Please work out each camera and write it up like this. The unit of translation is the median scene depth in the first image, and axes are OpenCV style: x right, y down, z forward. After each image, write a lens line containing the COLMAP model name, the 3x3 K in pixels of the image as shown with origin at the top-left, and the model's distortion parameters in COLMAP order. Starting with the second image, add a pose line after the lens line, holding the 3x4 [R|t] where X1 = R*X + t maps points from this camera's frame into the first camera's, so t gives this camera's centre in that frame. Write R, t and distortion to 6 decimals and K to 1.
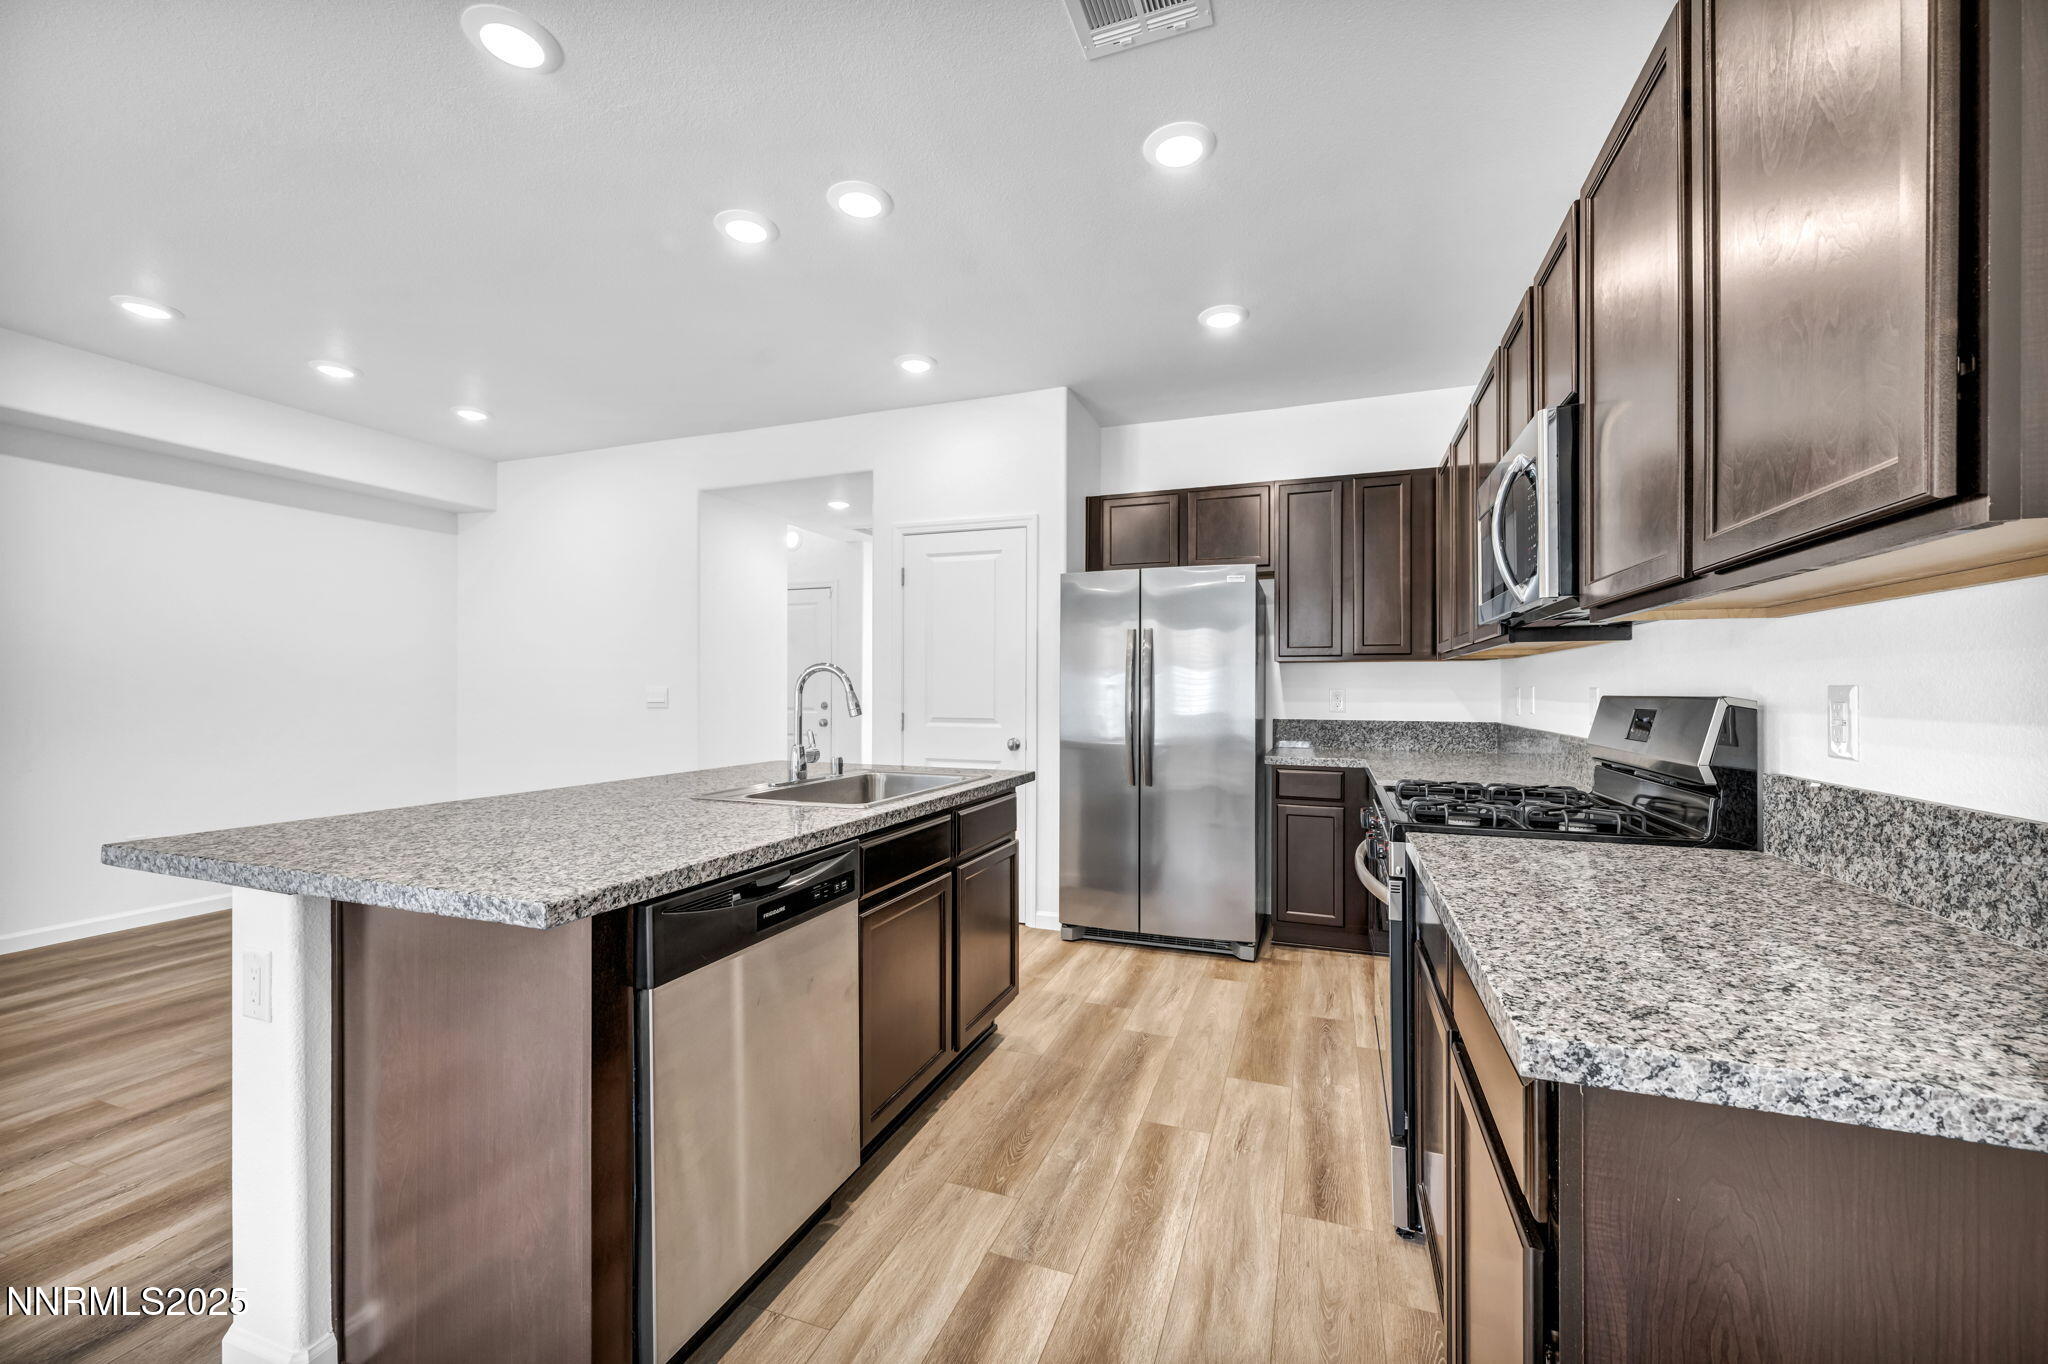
lens RADIAL K [[806.3, 0, 1032.2], [0, 806.3, 685.8], [0, 0, 1]] dist [-0.001703, -0.000114]
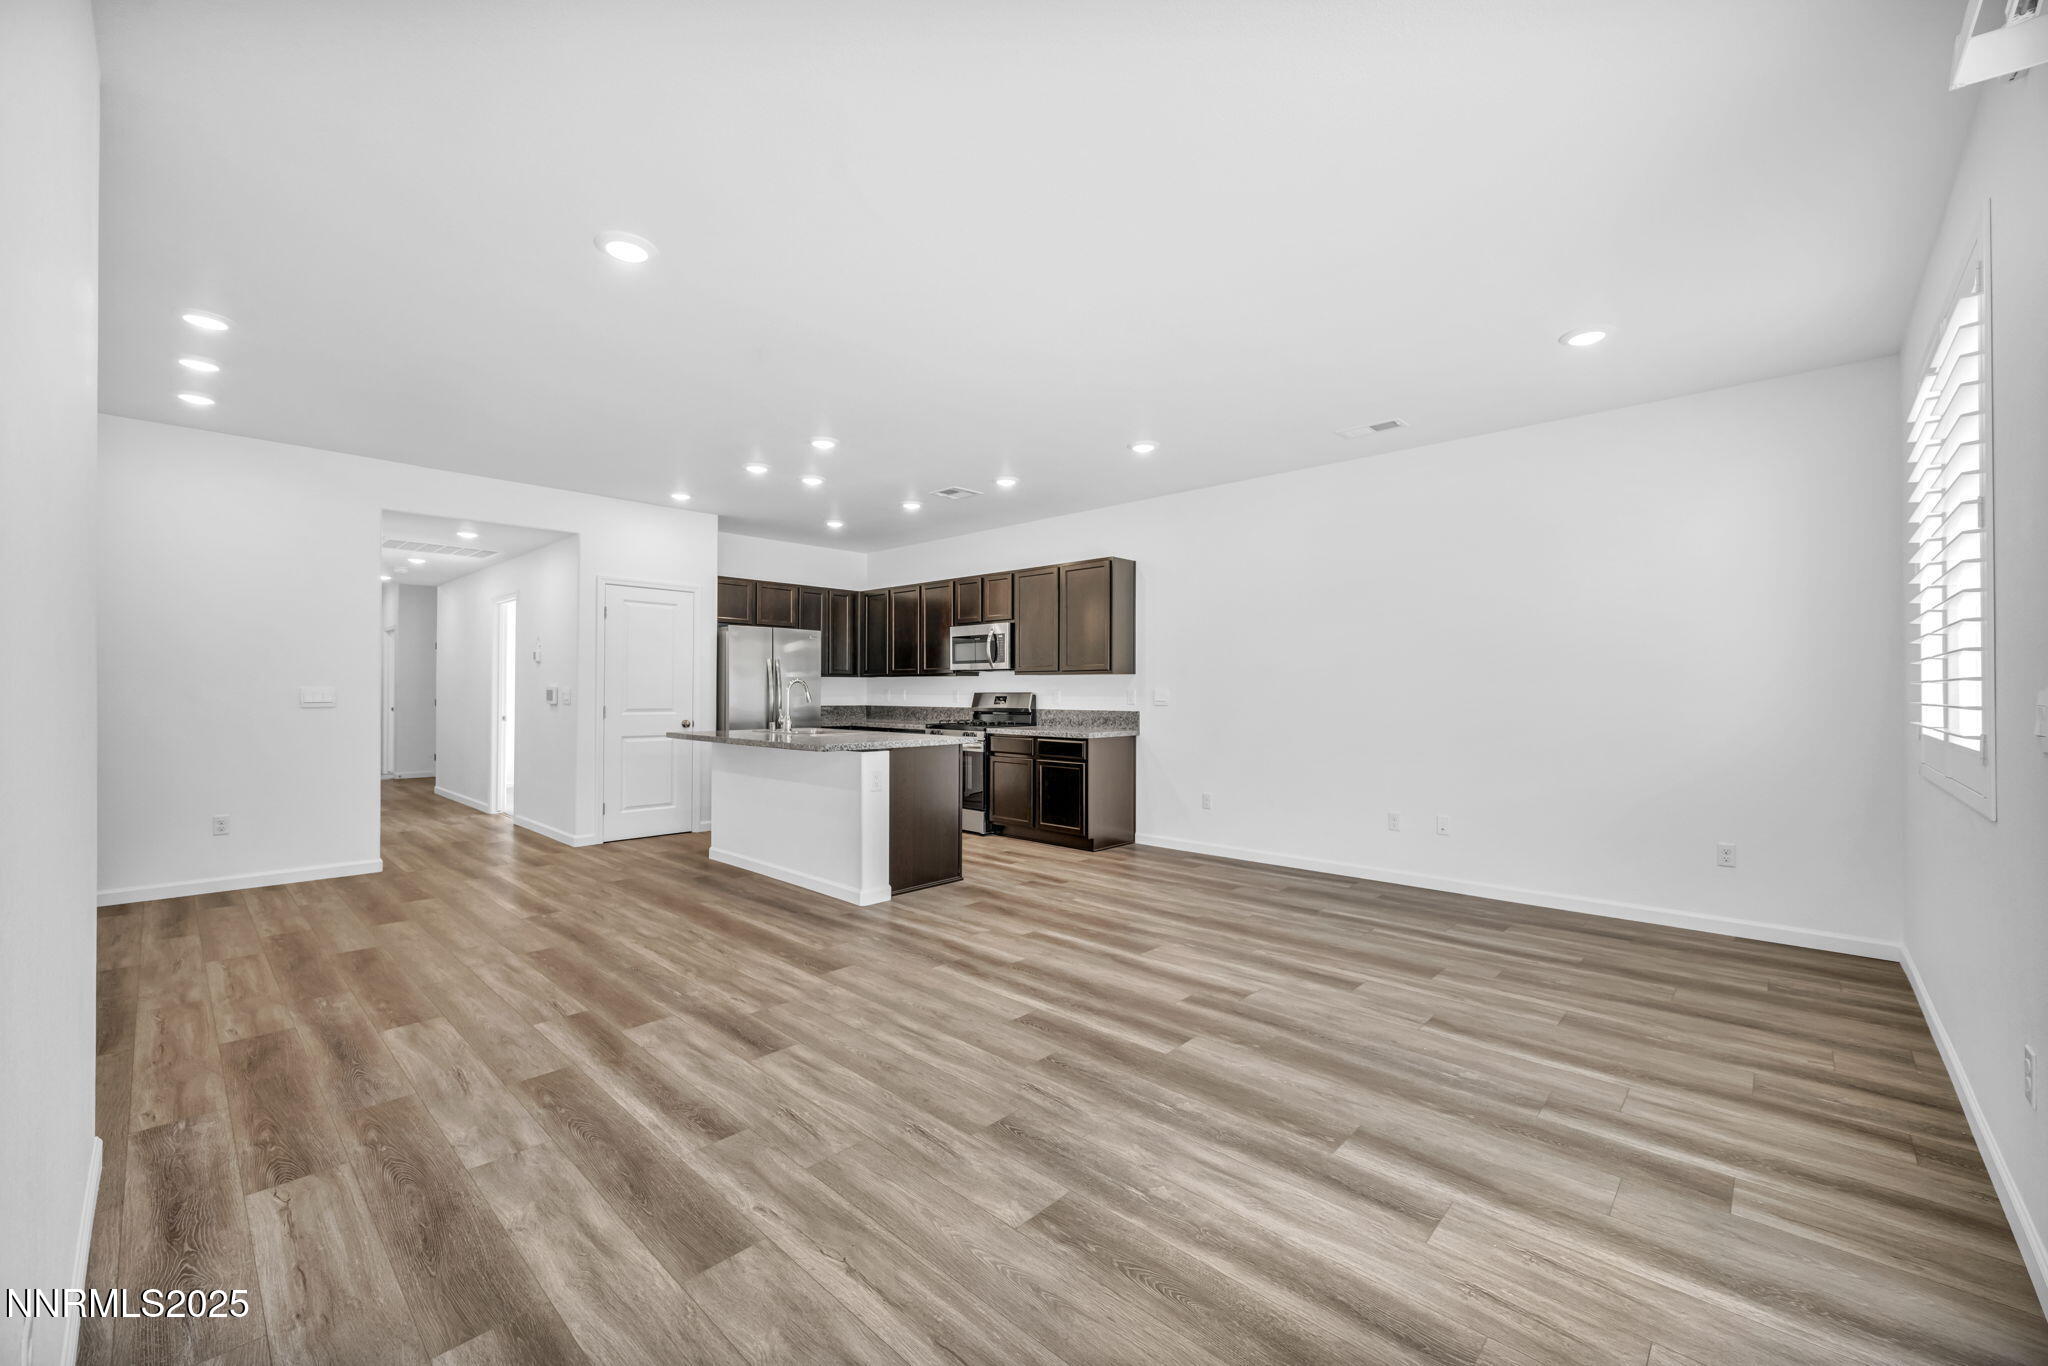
lens RADIAL K [[806.3, 0, 1032.2], [0, 806.3, 686.8], [0, 0, 1]] dist [-0.001703, -0.000114]
pose [[0.391115, 0.005731, 0.920324, -2.156931], [-0.006847, 0.999971, -0.003317, -0.002972], [-0.920317, -0.005004, 0.391143, -0.503333]]
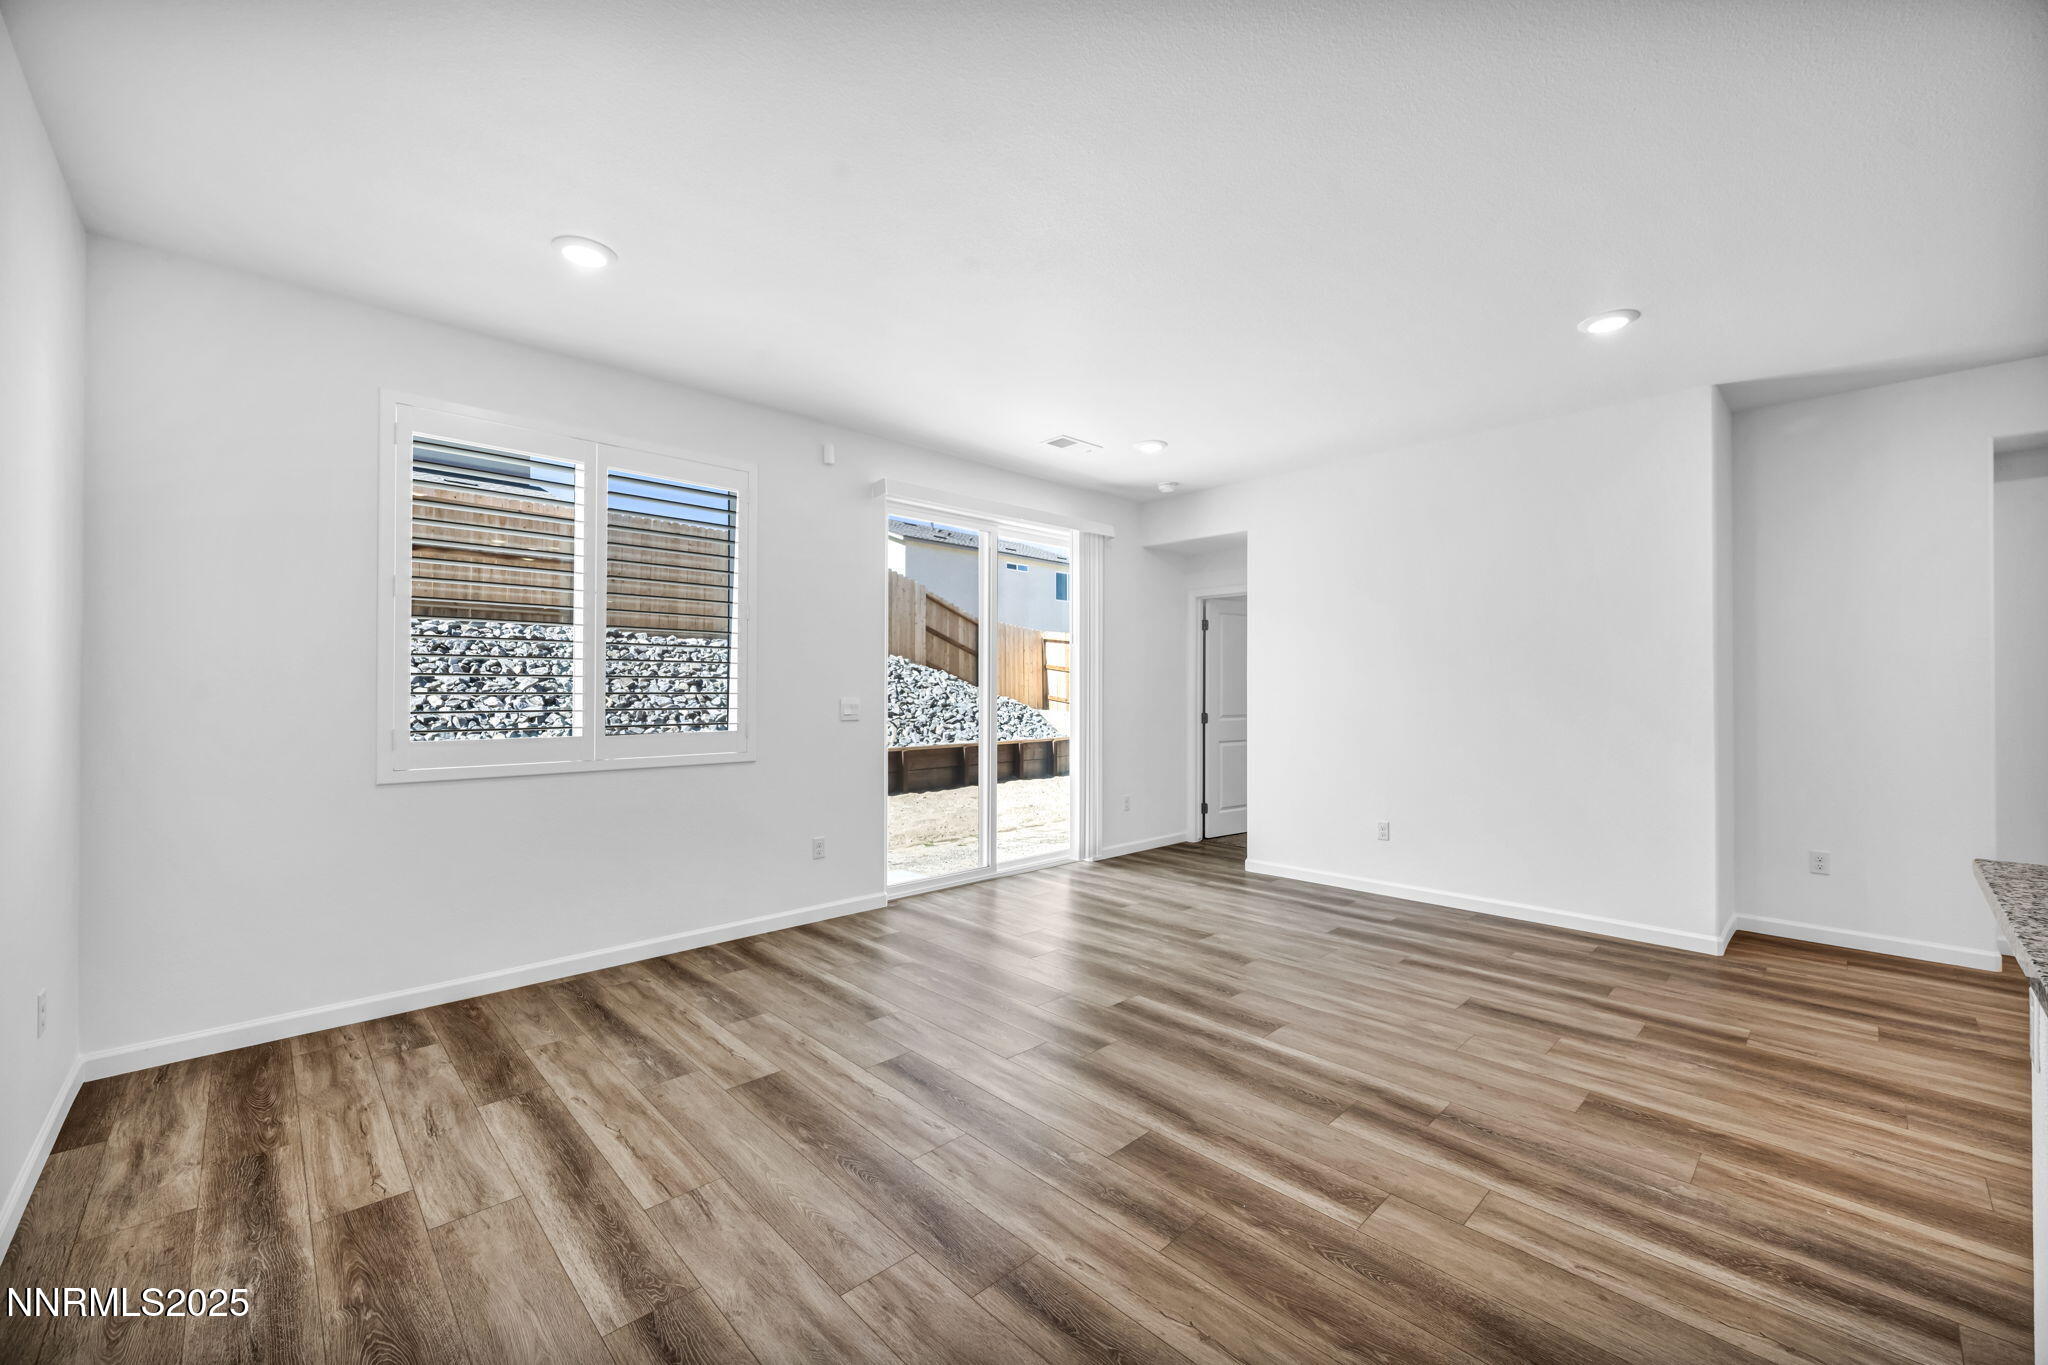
lens RADIAL K [[806.3, 0, 1032.2], [0, 806.3, 686.3], [0, 0, 1]] dist [-0.001703, -0.000114]
pose [[-0.439143, -0.005557, -0.898400, 0.244423], [0.004432, 0.999955, -0.008351, -0.020046], [0.898406, -0.007649, -0.439099, 0.200342]]
